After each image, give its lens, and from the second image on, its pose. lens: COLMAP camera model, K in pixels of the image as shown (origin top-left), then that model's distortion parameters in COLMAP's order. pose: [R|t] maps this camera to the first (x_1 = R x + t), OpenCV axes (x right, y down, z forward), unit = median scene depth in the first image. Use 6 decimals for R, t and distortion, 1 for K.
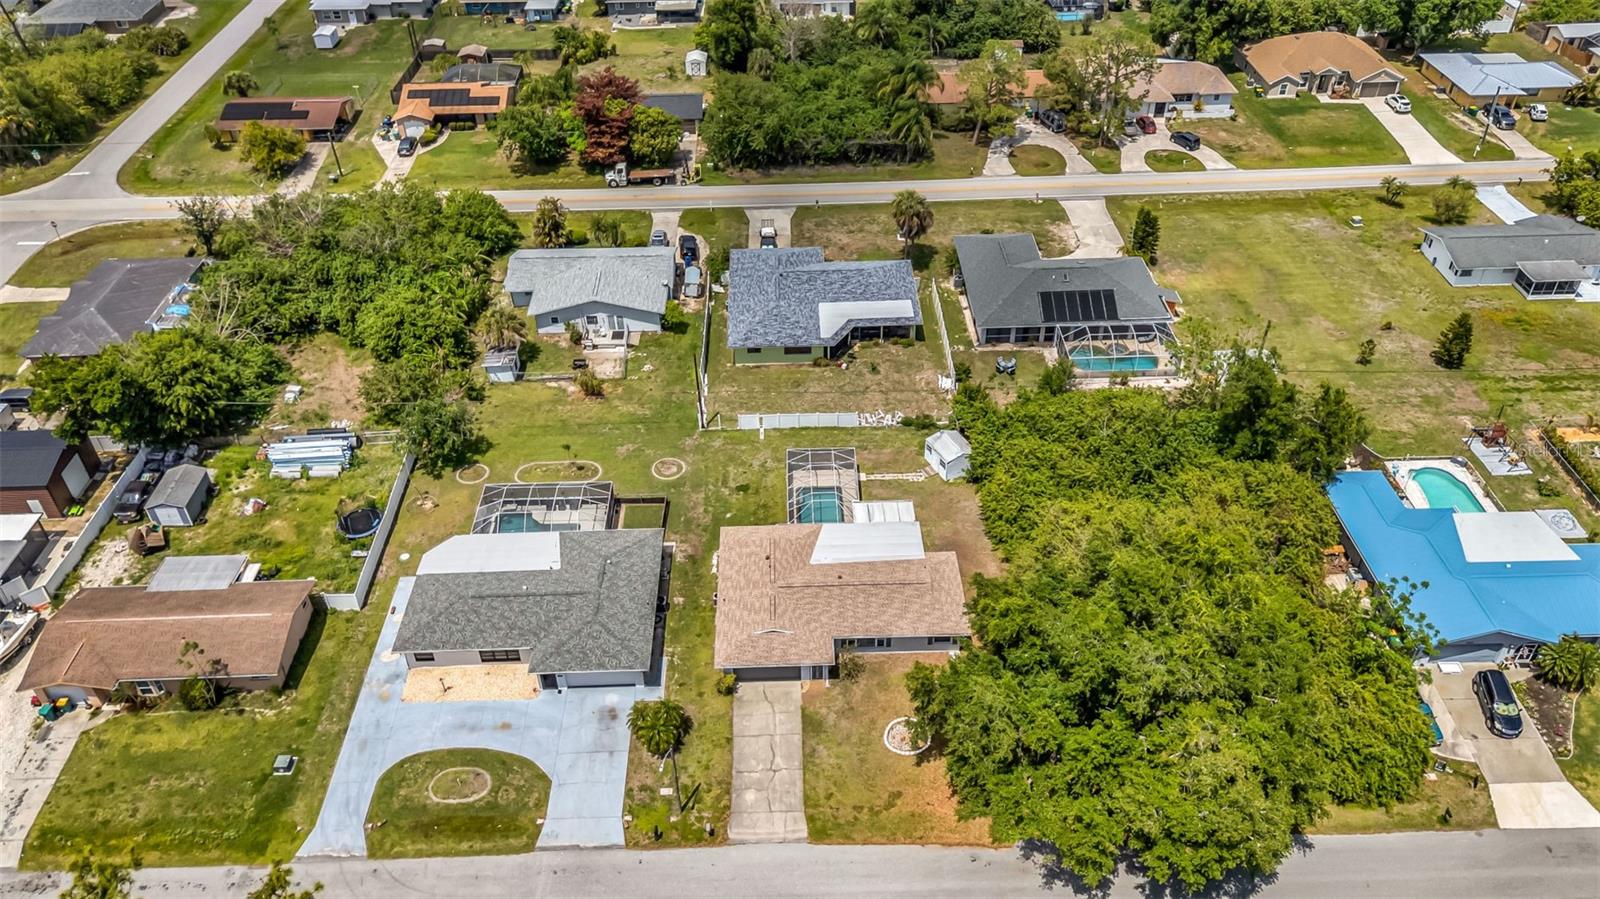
lens RADIAL K [[1168.1, 0, 797.4], [0, 1168.1, 467.3], [0, 0, 1]] dist [0.080378, -0.080766]
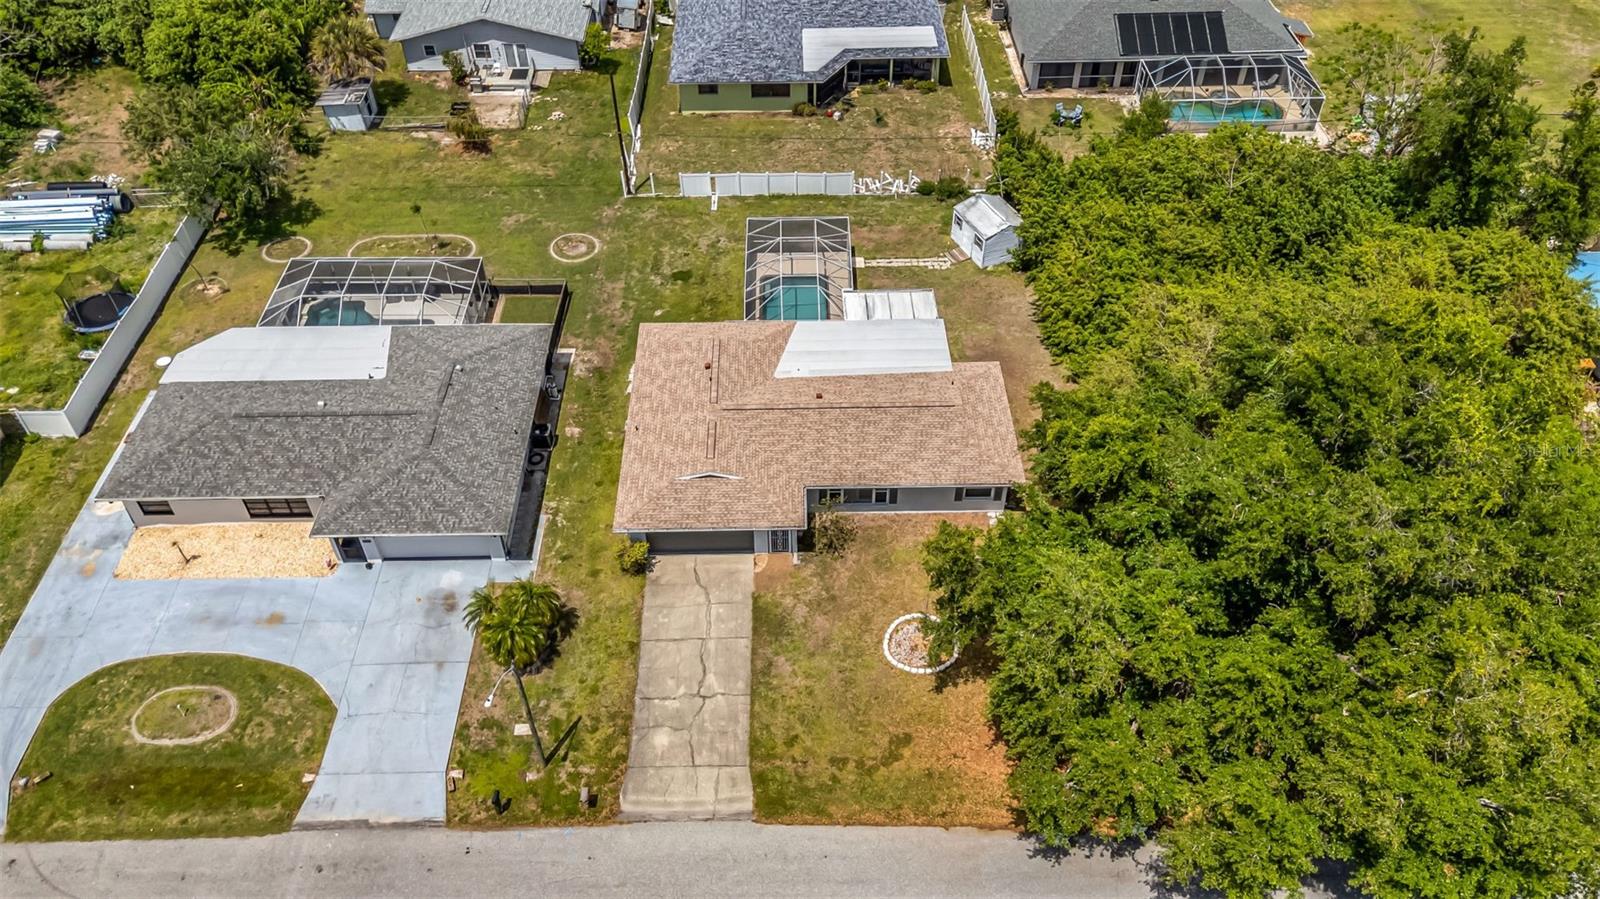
lens RADIAL K [[1182.9, 0, 800.0], [0, 1182.9, 449.5], [0, 0, 1]] dist [0.069841, -0.057765]
pose [[0.999920, 0.012434, 0.002489, 0.020969], [-0.012602, 0.996161, 0.086629, 0.057839], [-0.001402, -0.086653, 0.996238, 0.302456]]
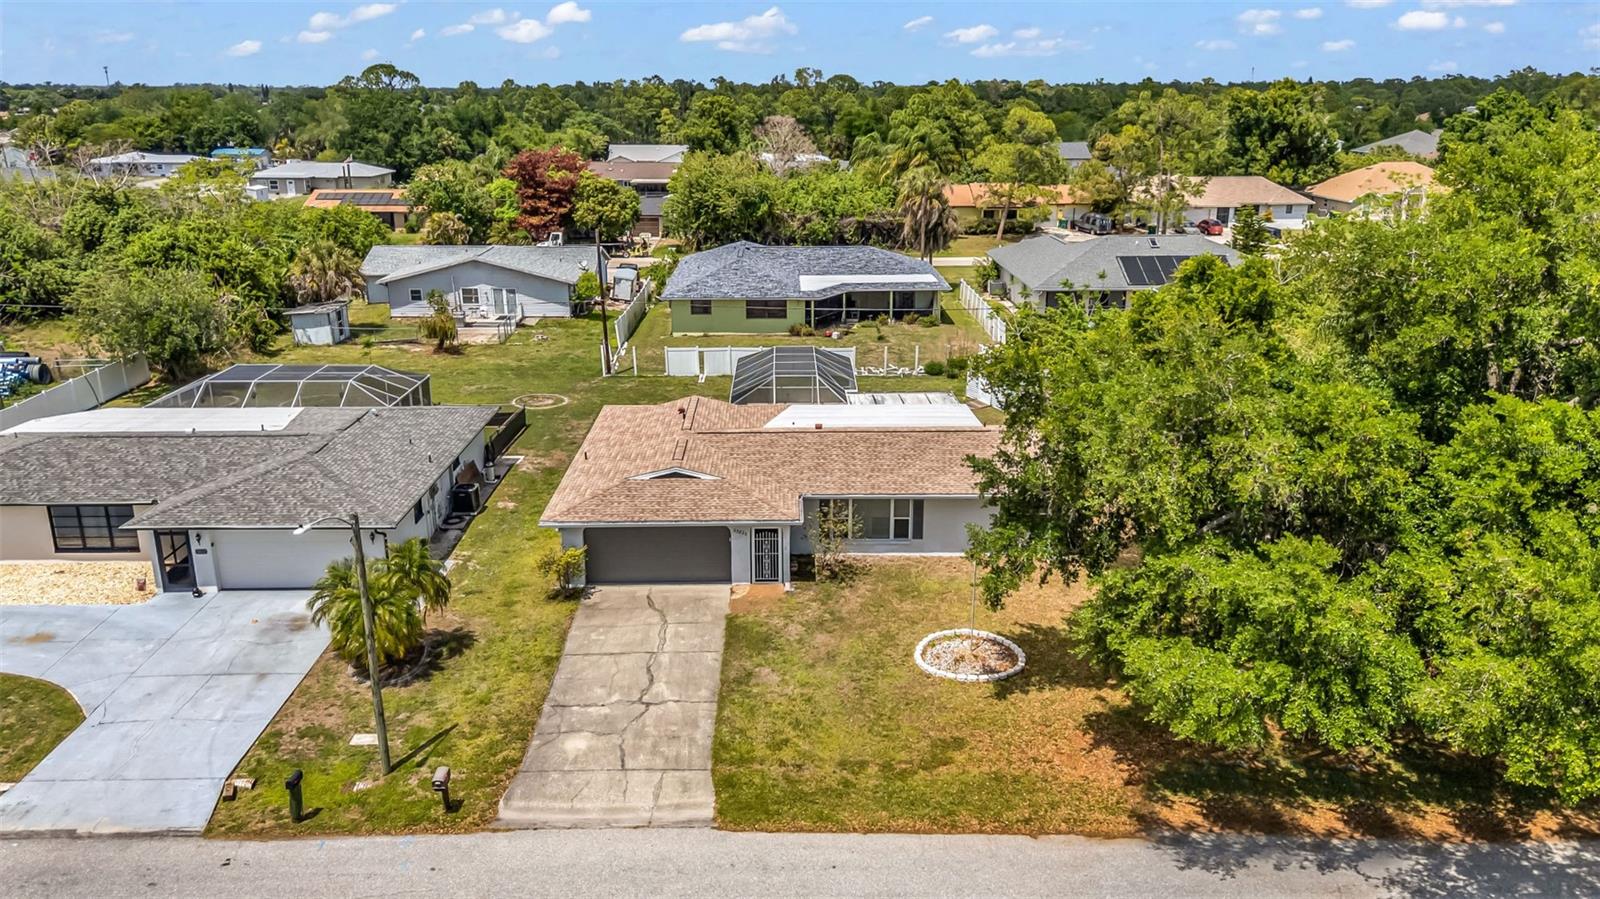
lens RADIAL K [[1182.9, 0, 800.0], [0, 1182.9, 449.5], [0, 0, 1]] dist [0.069841, -0.057765]
pose [[0.999832, 0.018276, -0.001414, 0.024613], [-0.017487, 0.927890, -0.372444, 0.251906], [-0.005495, 0.372406, 0.928054, 0.448171]]
